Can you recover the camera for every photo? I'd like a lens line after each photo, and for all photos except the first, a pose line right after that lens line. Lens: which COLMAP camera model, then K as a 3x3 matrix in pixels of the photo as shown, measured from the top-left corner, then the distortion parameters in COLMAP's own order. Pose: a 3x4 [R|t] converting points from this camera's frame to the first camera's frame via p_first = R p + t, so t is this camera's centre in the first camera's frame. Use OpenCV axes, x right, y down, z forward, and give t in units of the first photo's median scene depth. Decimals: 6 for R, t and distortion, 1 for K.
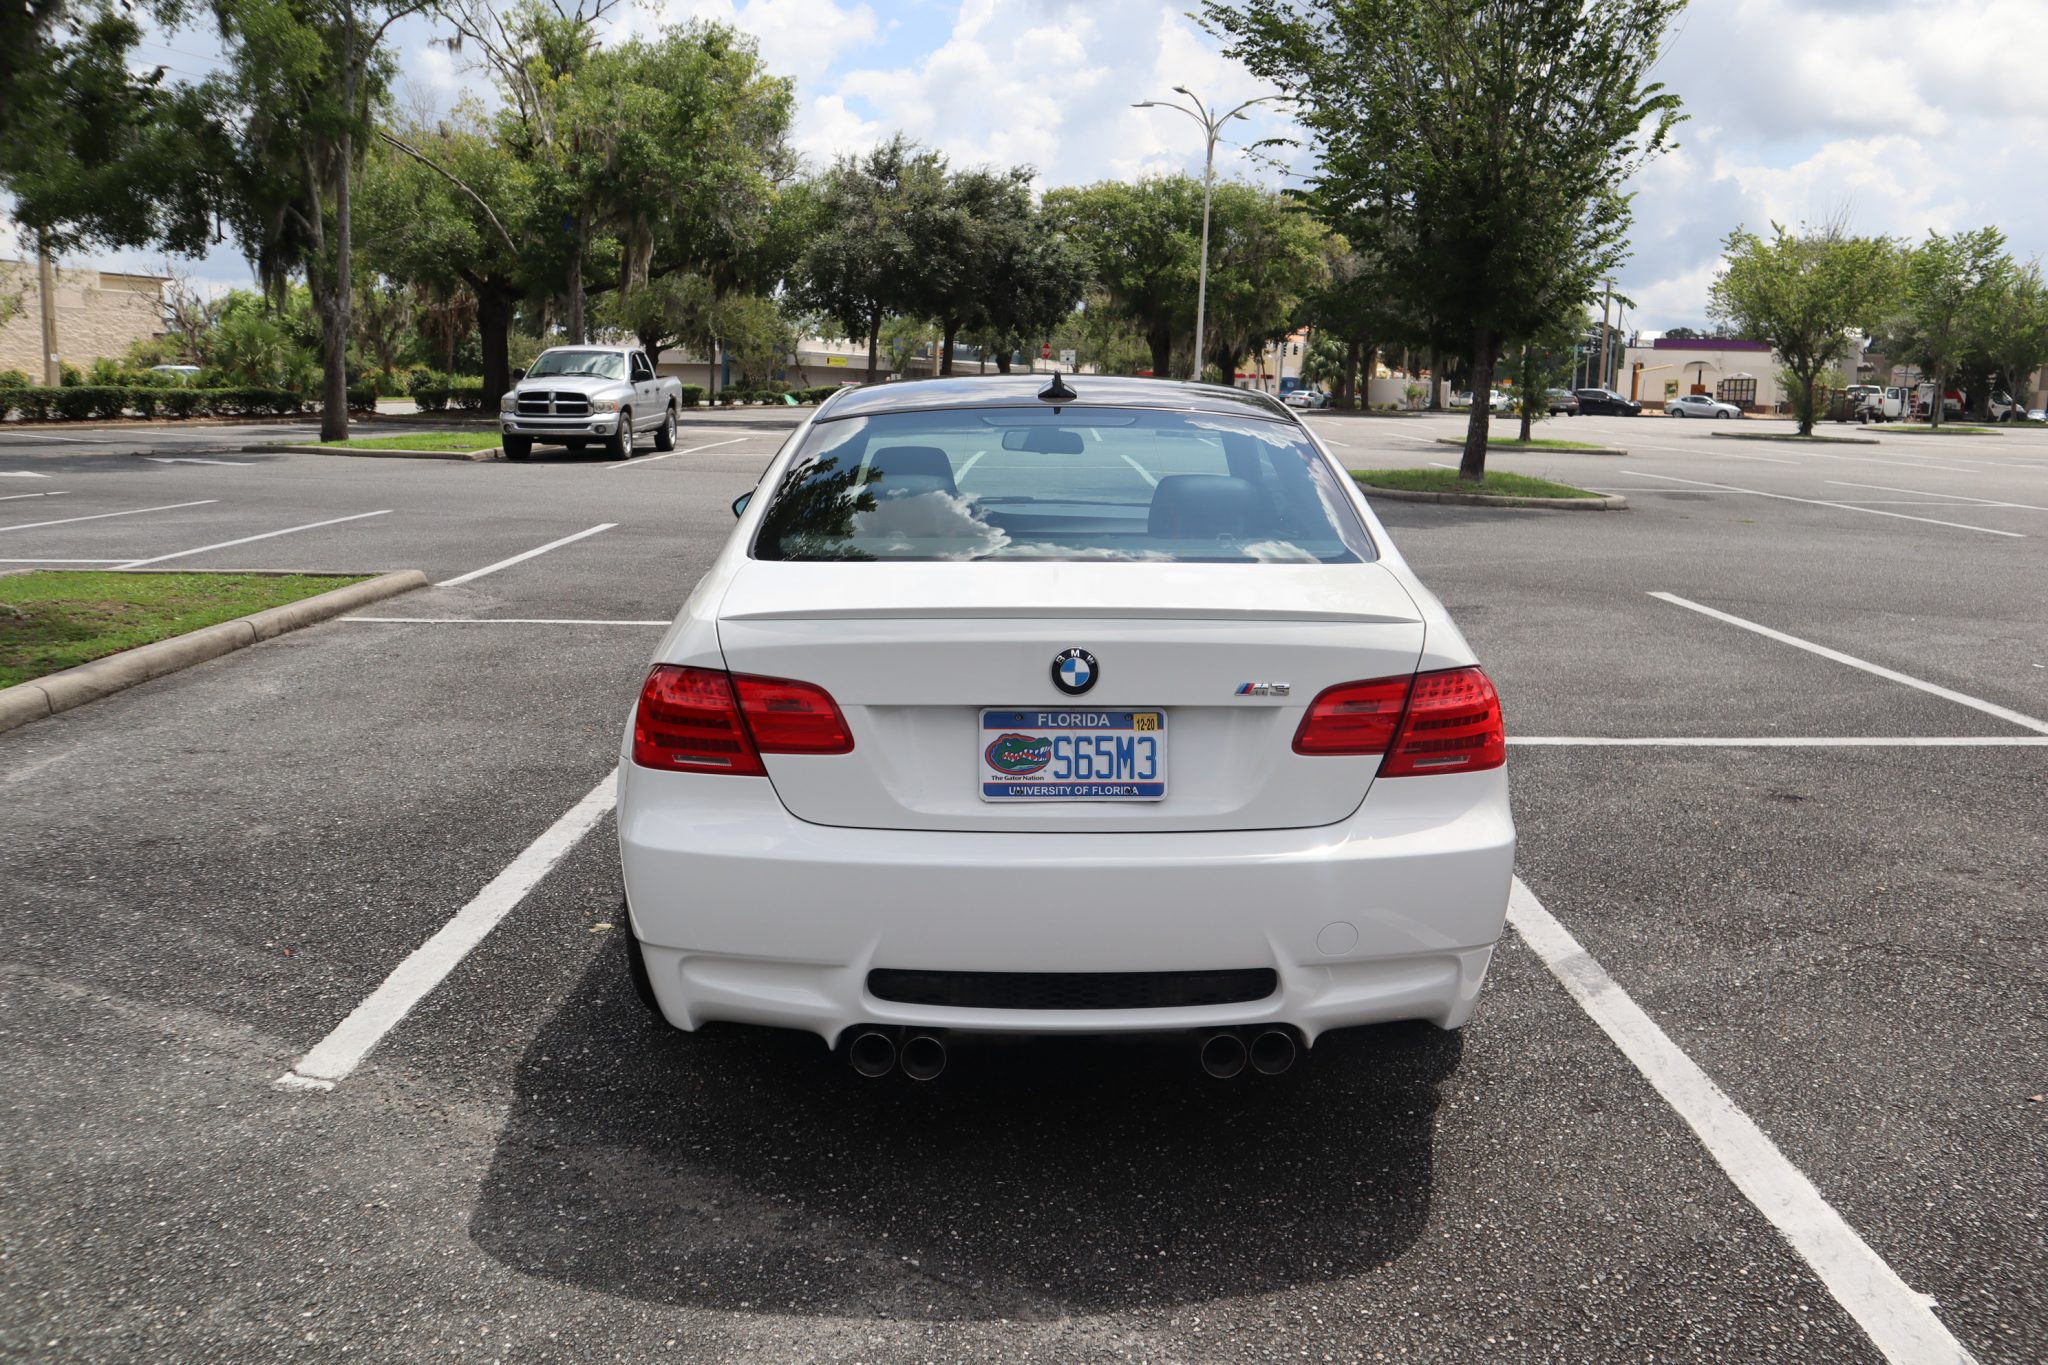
lens RADIAL K [[1670.3, 0, 1046.4], [0, 1670.3, 672.7], [0, 0, 1]] dist [-0.097202, 0.094069]
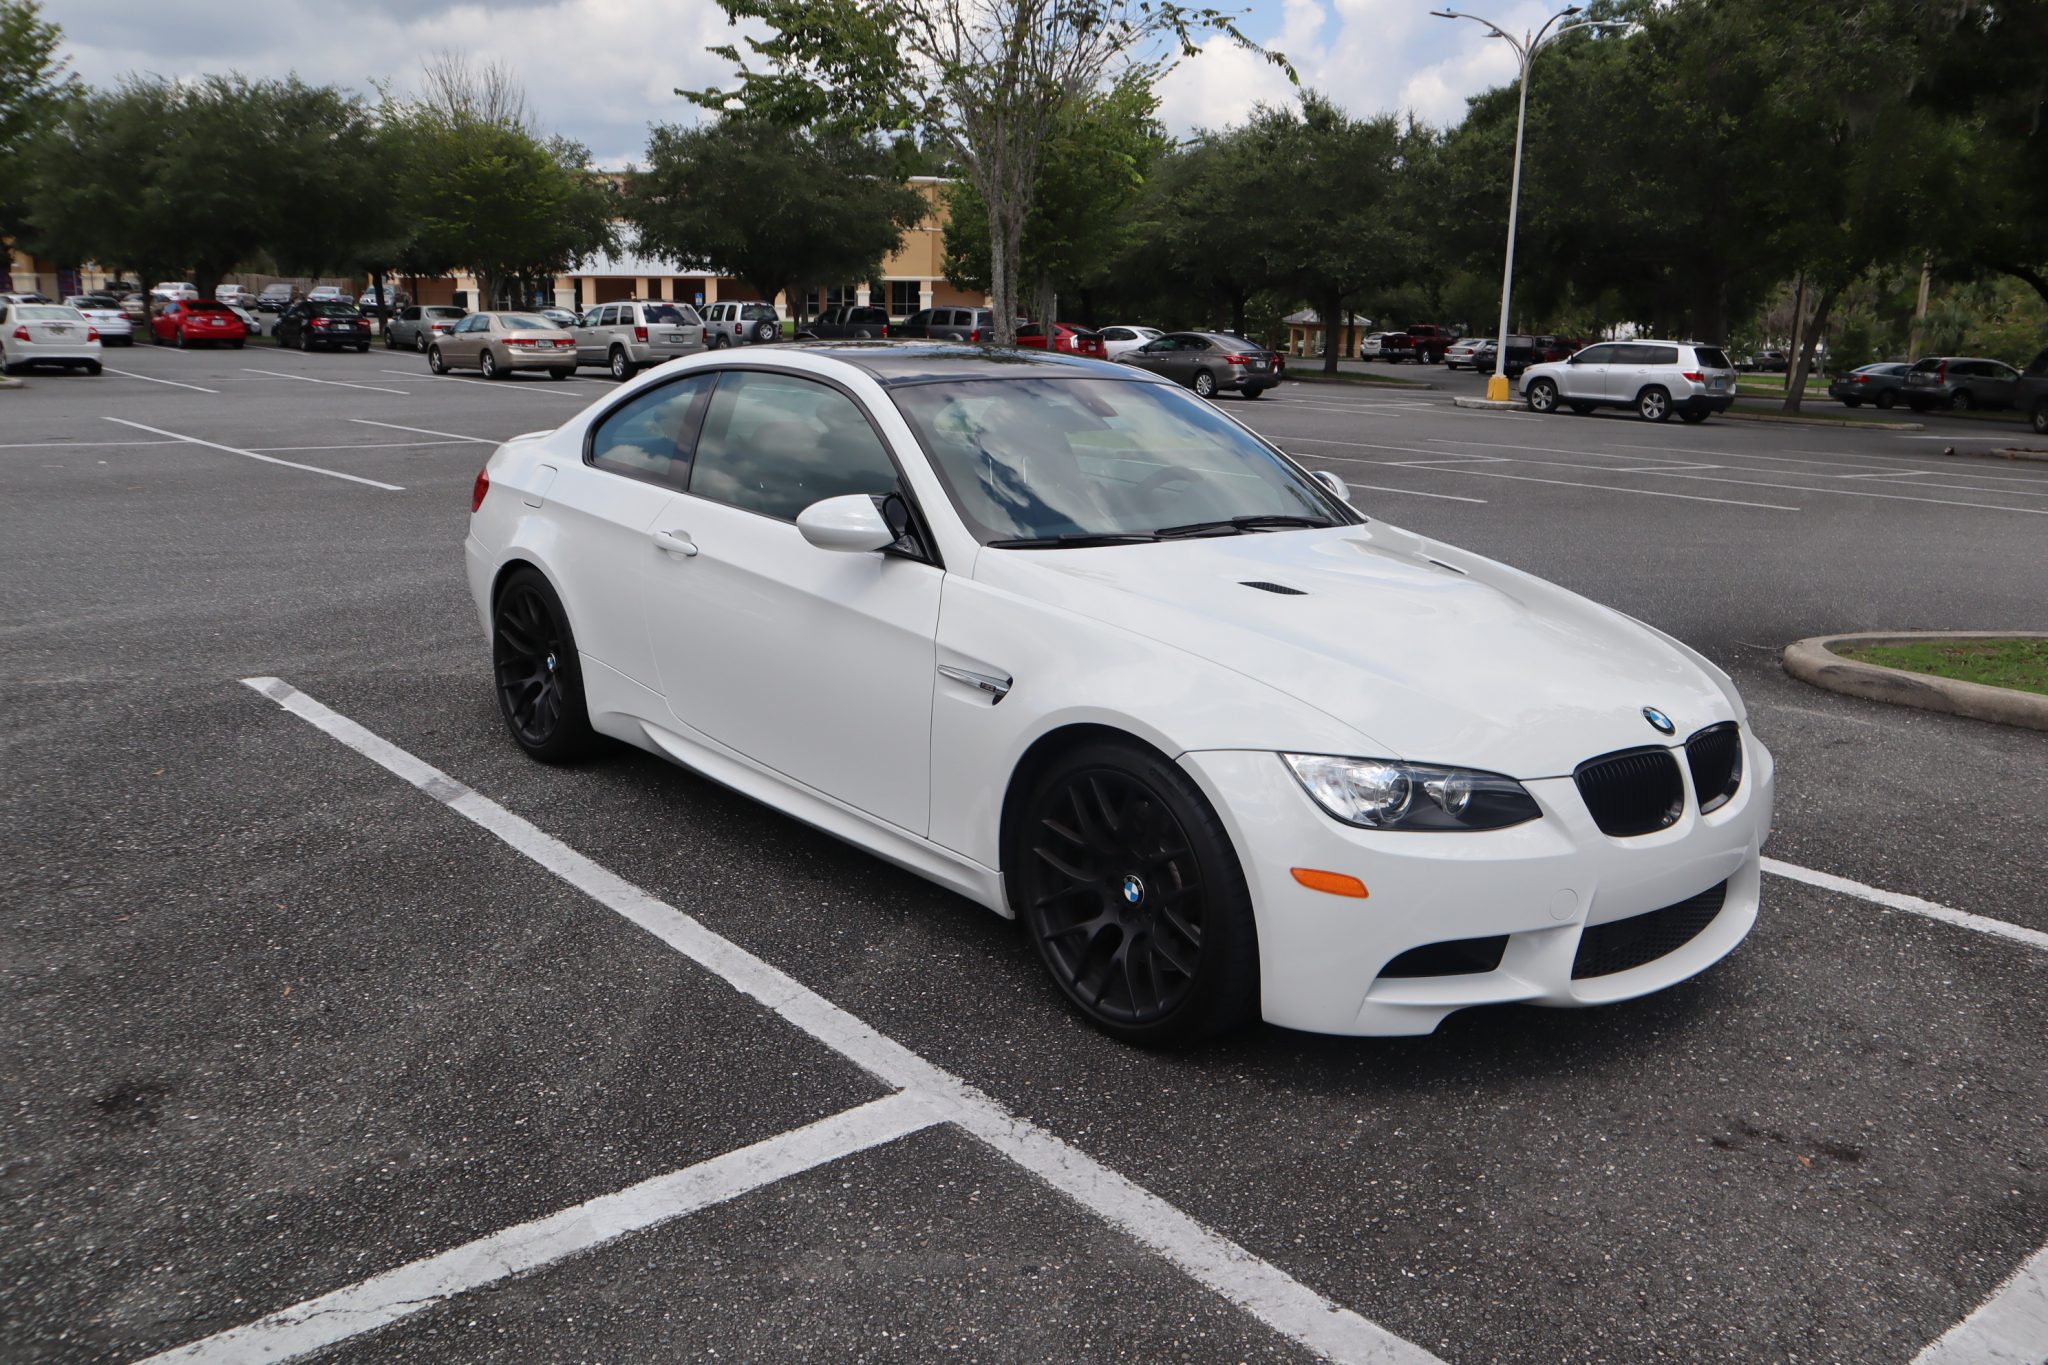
lens RADIAL K [[1670.3, 0, 1036.6], [0, 1670.3, 690.4], [0, 0, 1]] dist [-0.097202, 0.094069]
pose [[-0.765333, 0.108974, -0.634342, 0.145924], [-0.148502, 0.929074, 0.338774, -0.073980], [0.626268, 0.353477, -0.694869, 0.403307]]
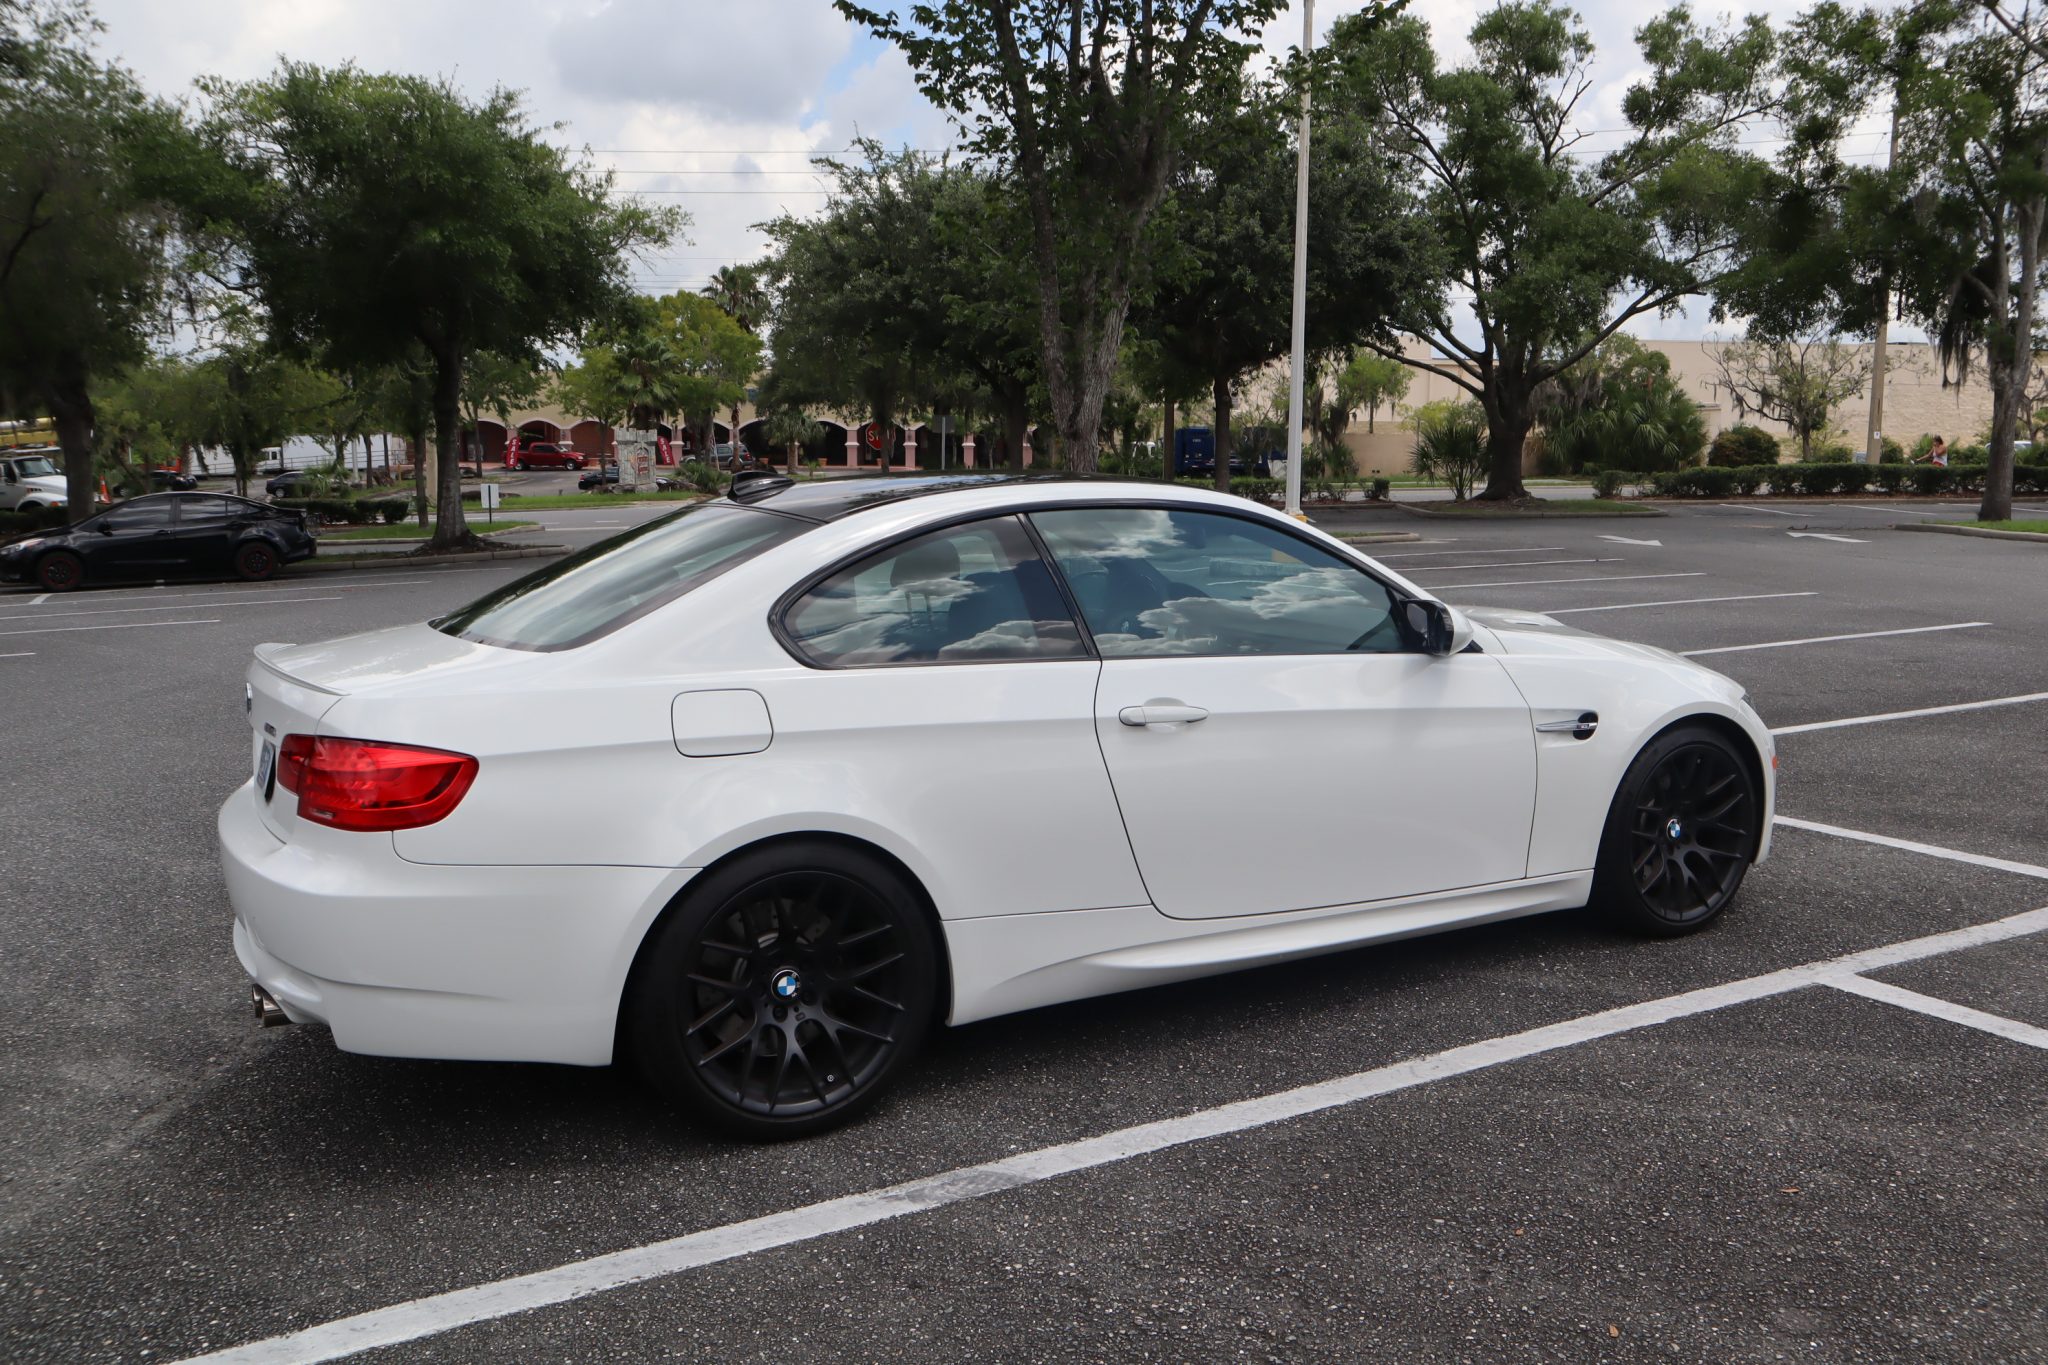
lens RADIAL K [[1670.3, 0, 1034.4], [0, 1670.3, 703.6], [0, 0, 1]] dist [-0.097202, 0.094069]
pose [[0.464420, 0.109841, -0.878777, 0.195483], [-0.132392, 0.989739, 0.053743, -0.020049], [0.875663, 0.091384, 0.474197, 0.115605]]
